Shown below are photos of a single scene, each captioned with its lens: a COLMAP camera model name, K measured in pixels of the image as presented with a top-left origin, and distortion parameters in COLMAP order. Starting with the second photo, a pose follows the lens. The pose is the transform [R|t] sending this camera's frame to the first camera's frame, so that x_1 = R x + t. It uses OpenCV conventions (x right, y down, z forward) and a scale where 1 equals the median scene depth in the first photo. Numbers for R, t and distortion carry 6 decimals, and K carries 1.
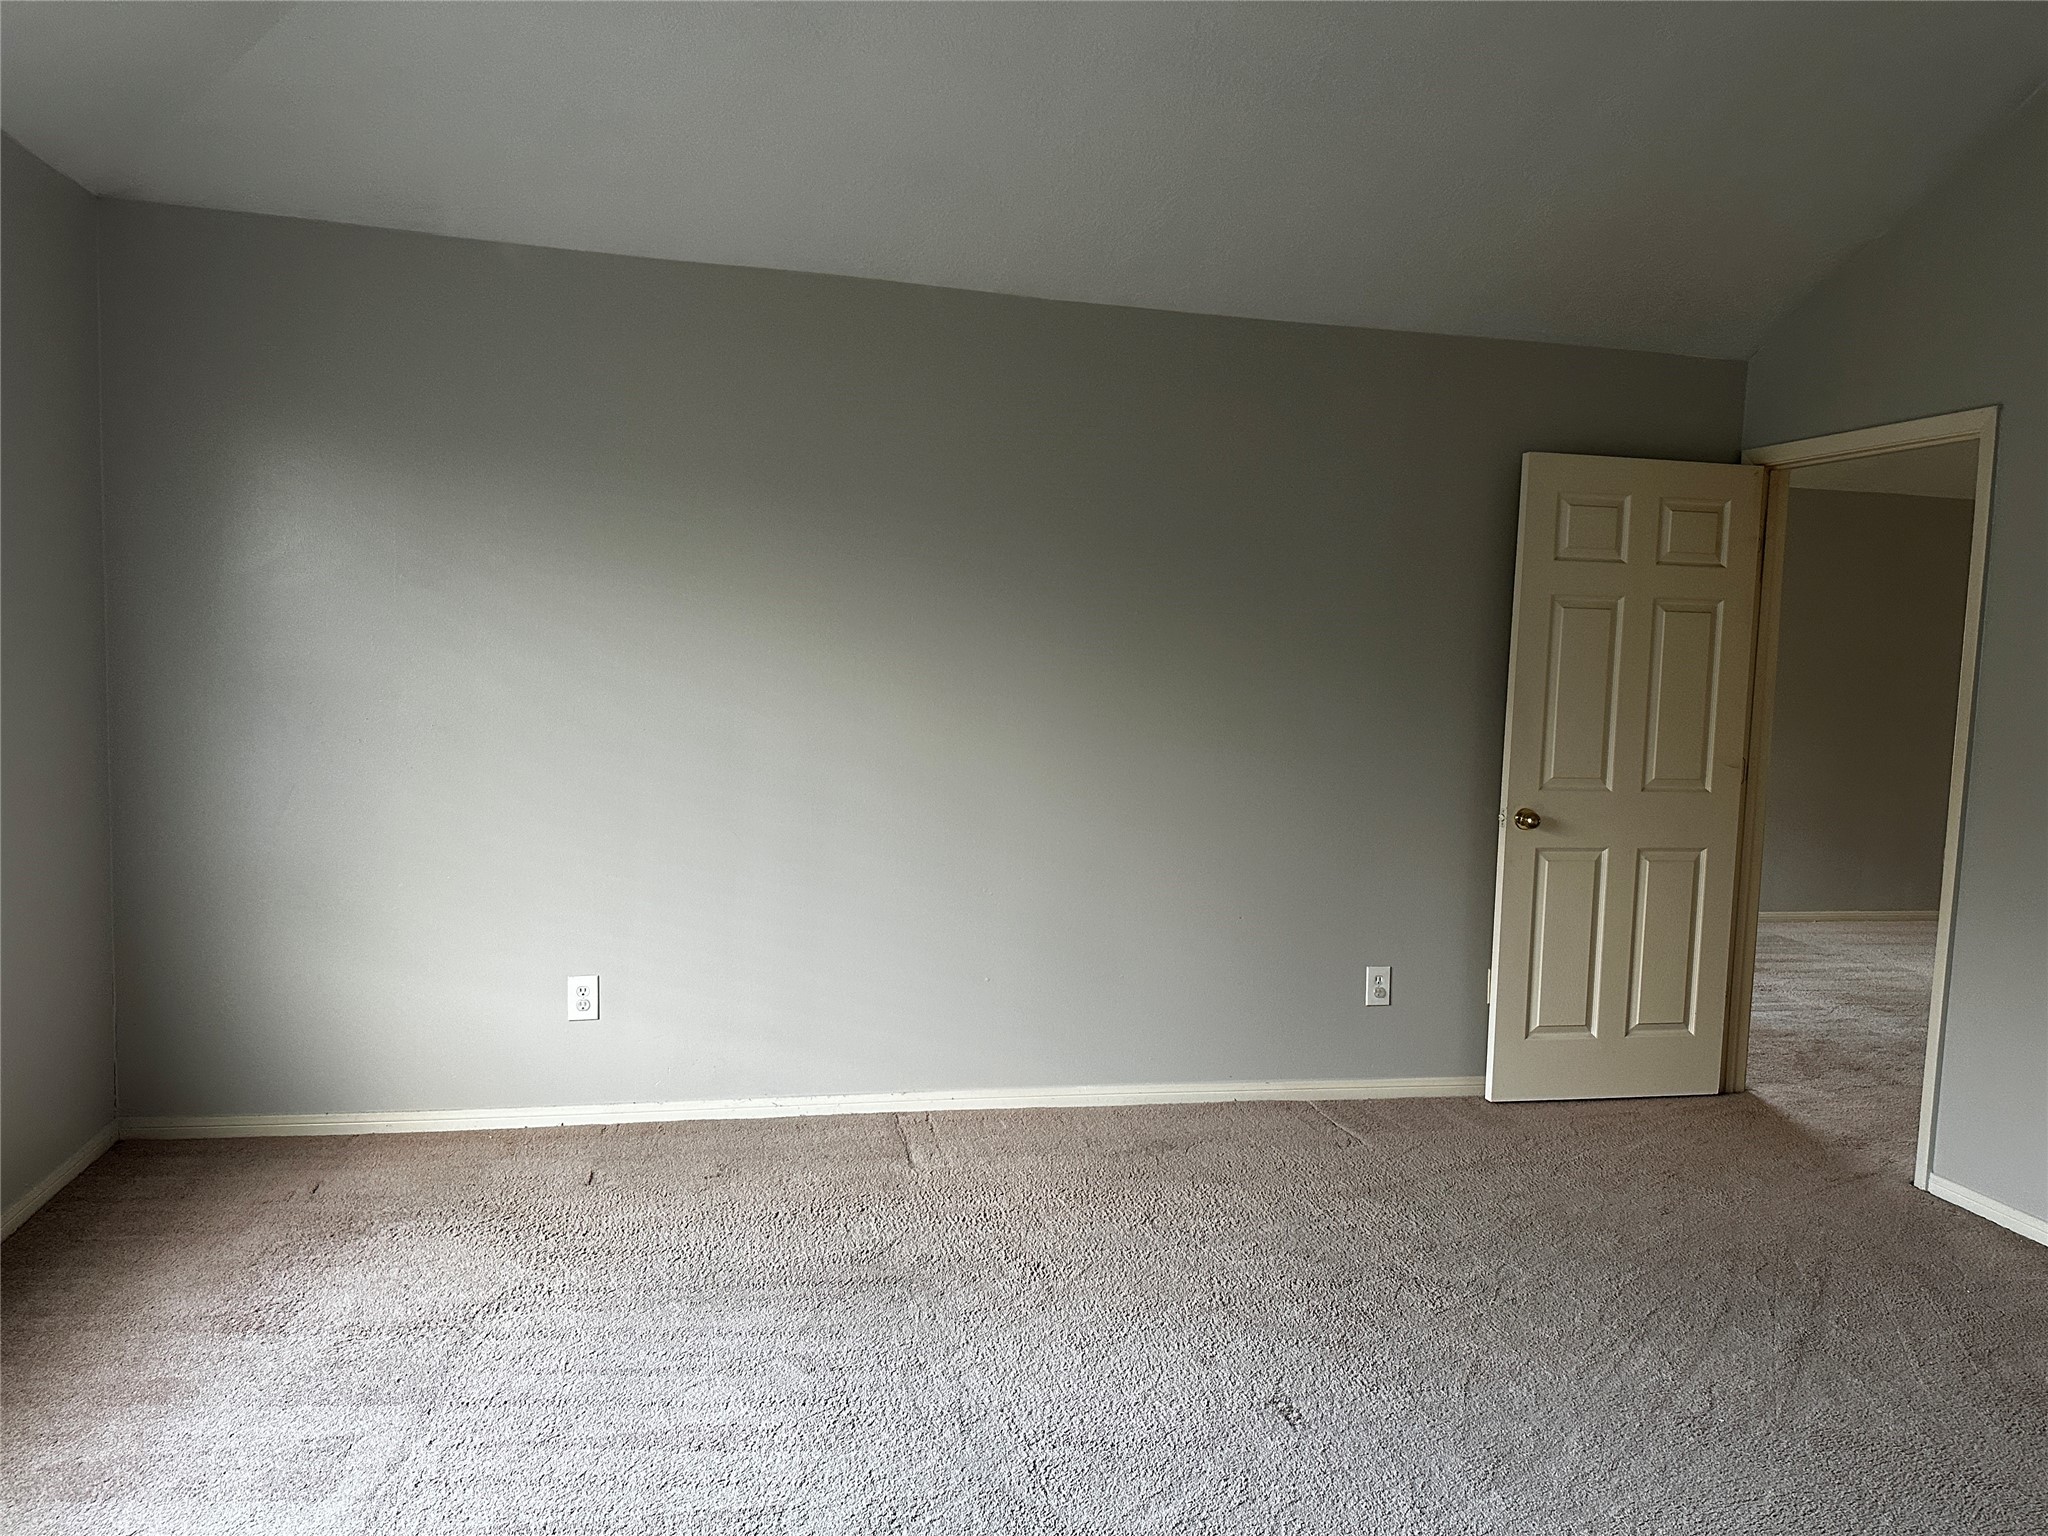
lens RADIAL K [[1436.2, 0, 1028.1], [0, 1436.2, 787.8], [0, 0, 1]] dist [0.038161, -0.050170]
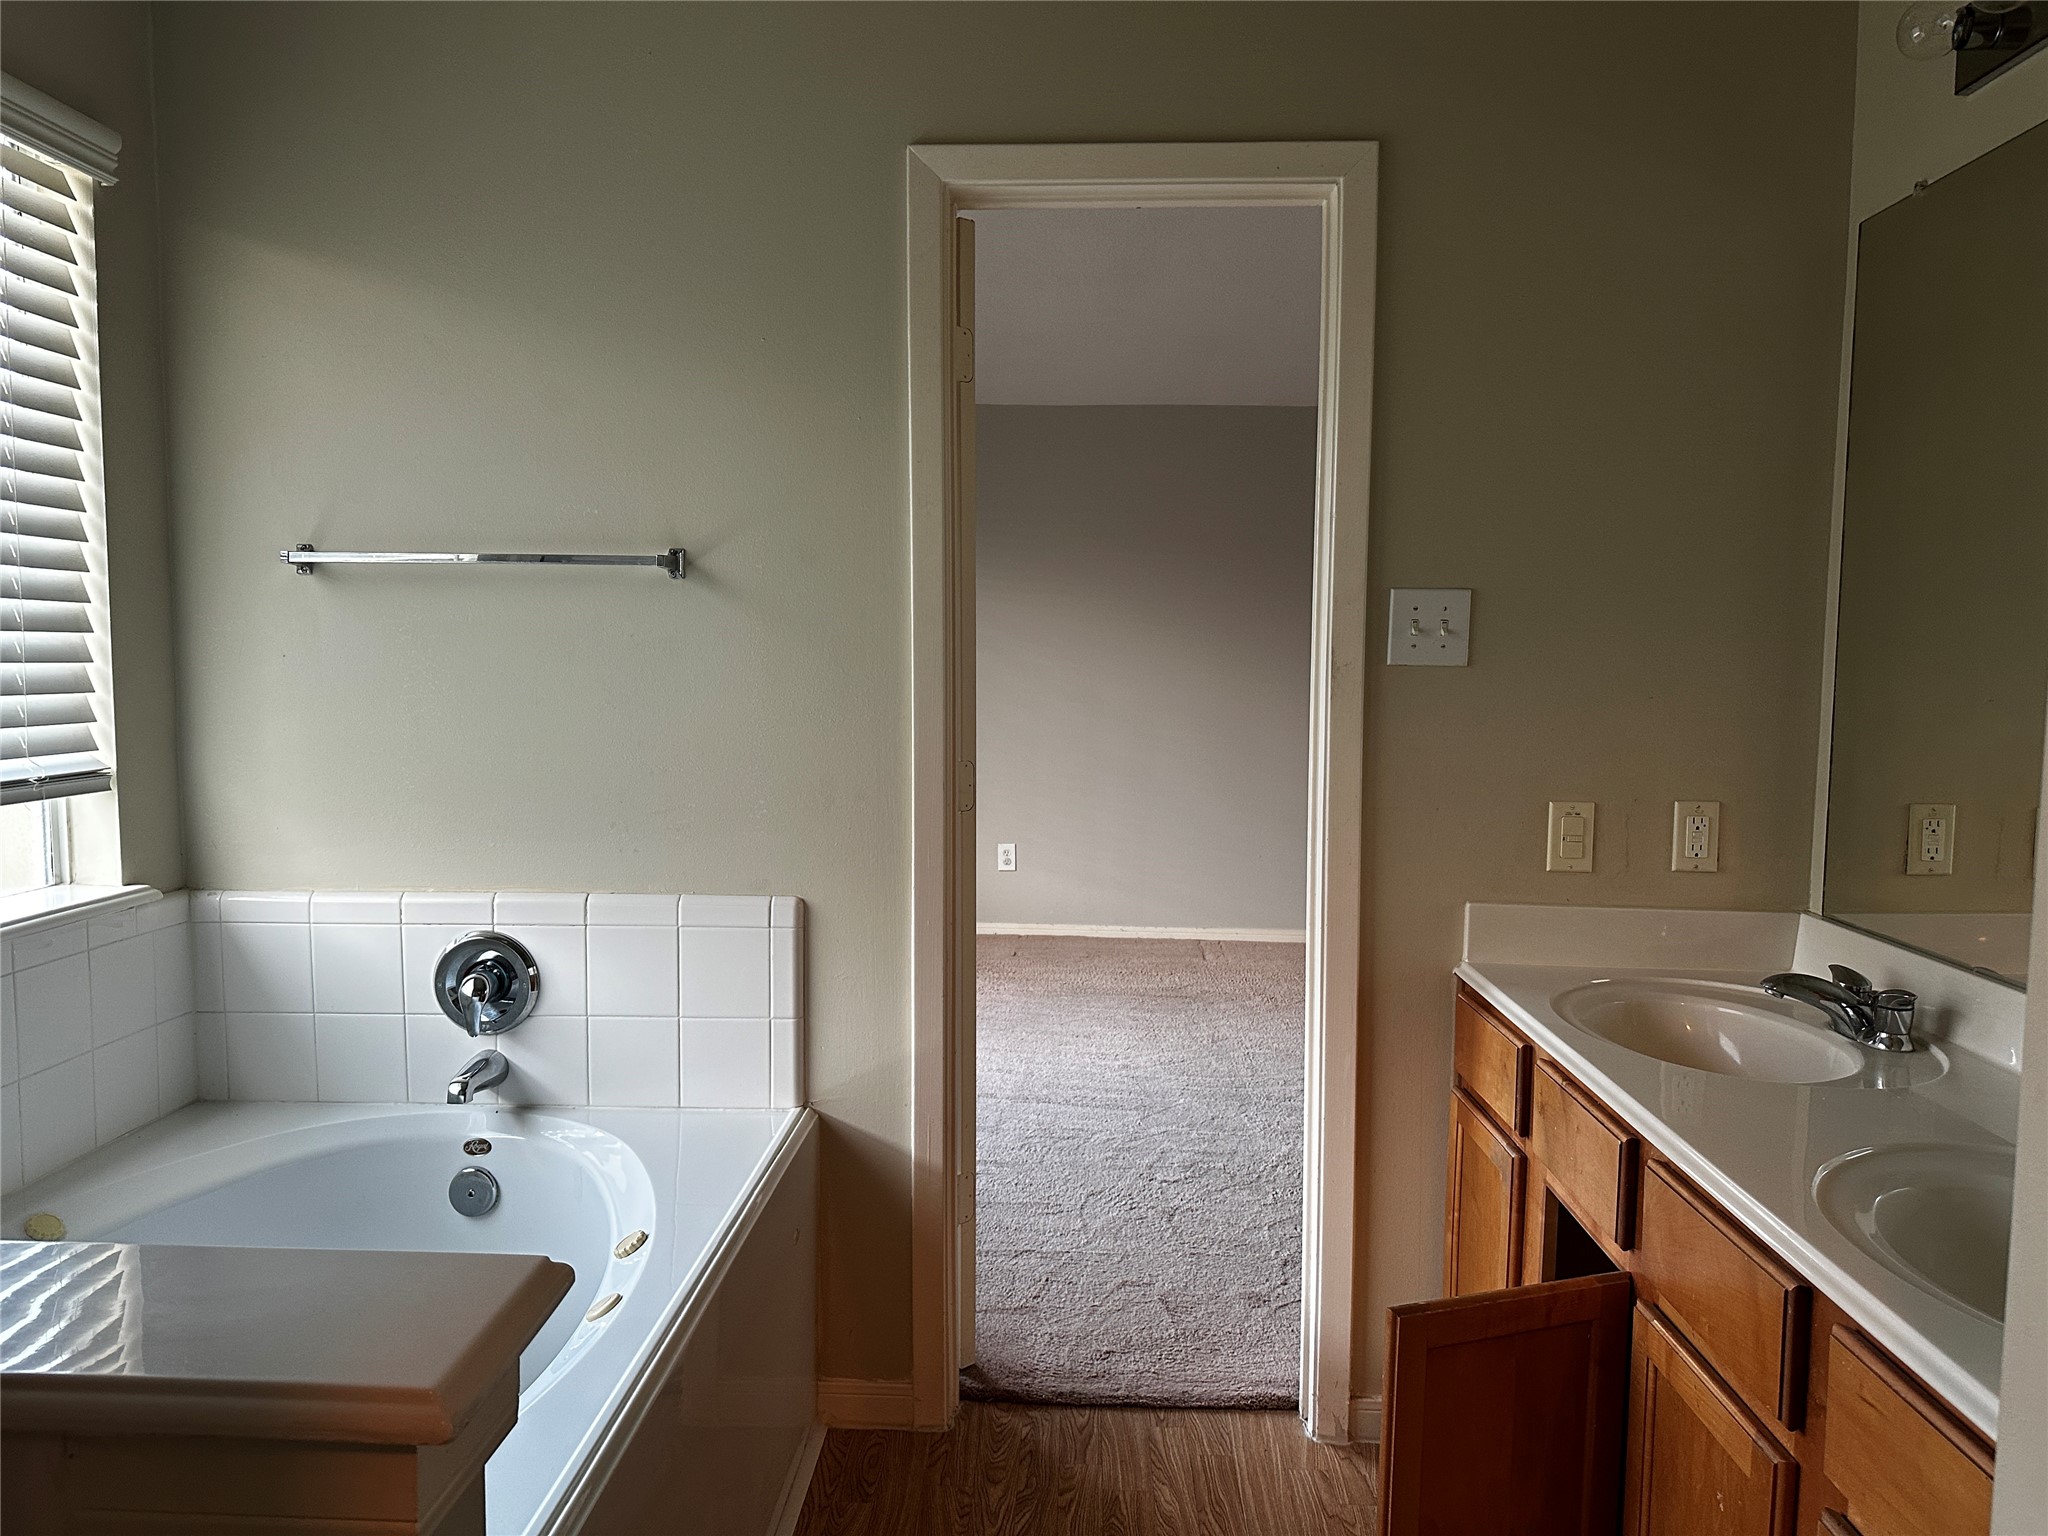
lens RADIAL K [[1436.2, 0, 1028.1], [0, 1436.2, 787.8], [0, 0, 1]] dist [0.038161, -0.050170]
pose [[0.967751, 0.004011, -0.251877, 0.129683], [-0.008534, 0.999821, -0.016867, 0.097145], [0.251764, 0.018473, 0.967612, -0.598758]]
